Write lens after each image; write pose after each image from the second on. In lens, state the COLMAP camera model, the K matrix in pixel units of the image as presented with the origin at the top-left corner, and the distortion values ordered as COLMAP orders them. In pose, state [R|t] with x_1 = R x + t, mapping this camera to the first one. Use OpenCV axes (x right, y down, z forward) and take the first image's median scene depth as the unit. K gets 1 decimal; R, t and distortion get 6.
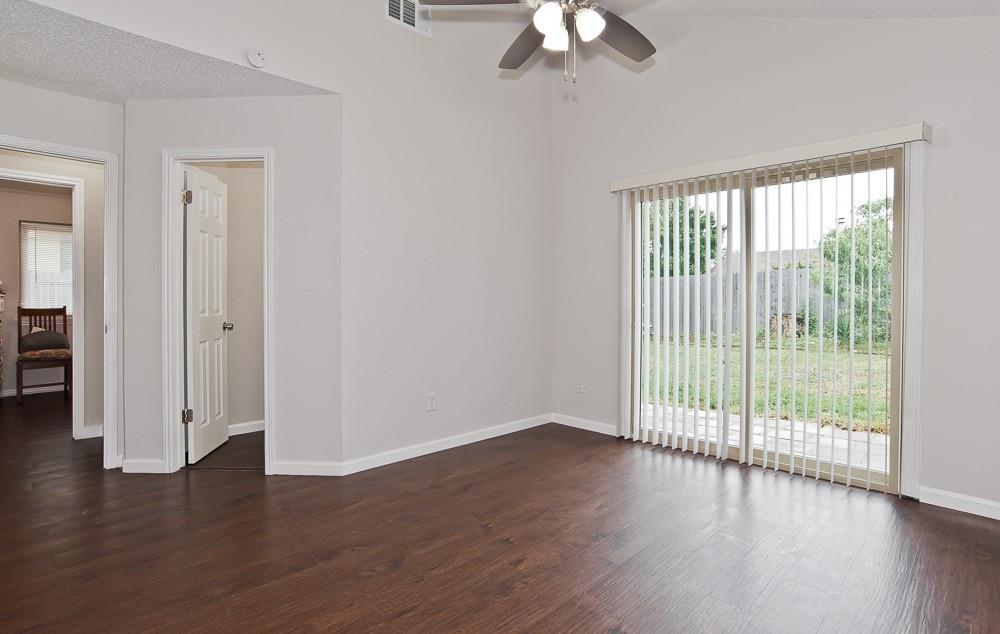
lens RADIAL K [[503.7, 0, 498.0], [0, 503.7, 304.2], [0, 0, 1]] dist [-0.077584, 0.032798]
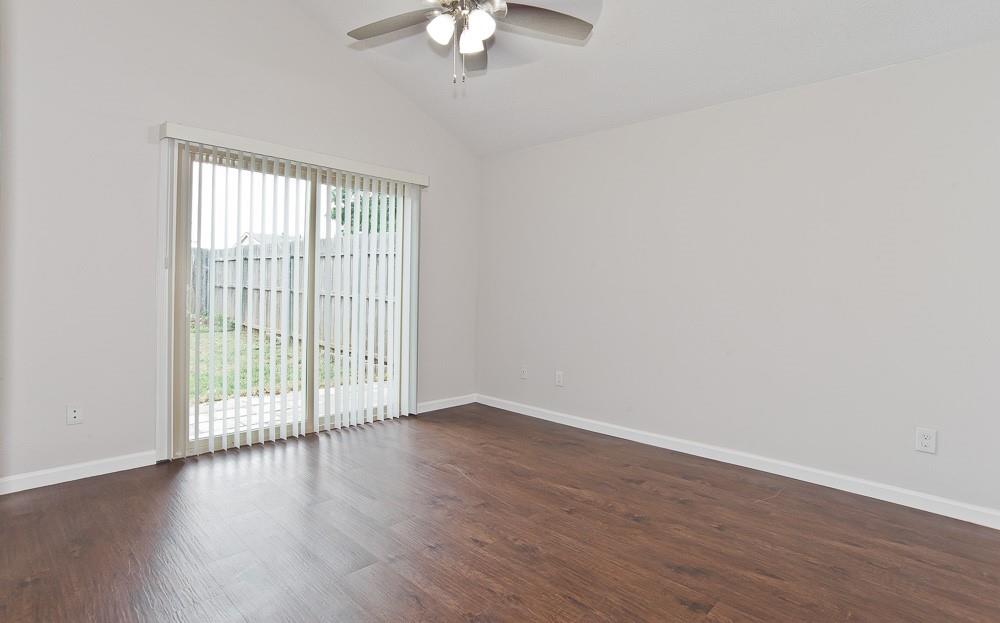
lens RADIAL K [[512.4, 0, 497.2], [0, 512.4, 295.7], [0, 0, 1]] dist [-0.032005, 0.001012]
pose [[-0.039455, -0.011978, 0.999150, -0.715829], [-0.019298, 0.999751, 0.011223, -0.004544], [-0.999035, -0.018839, -0.039676, 0.713228]]
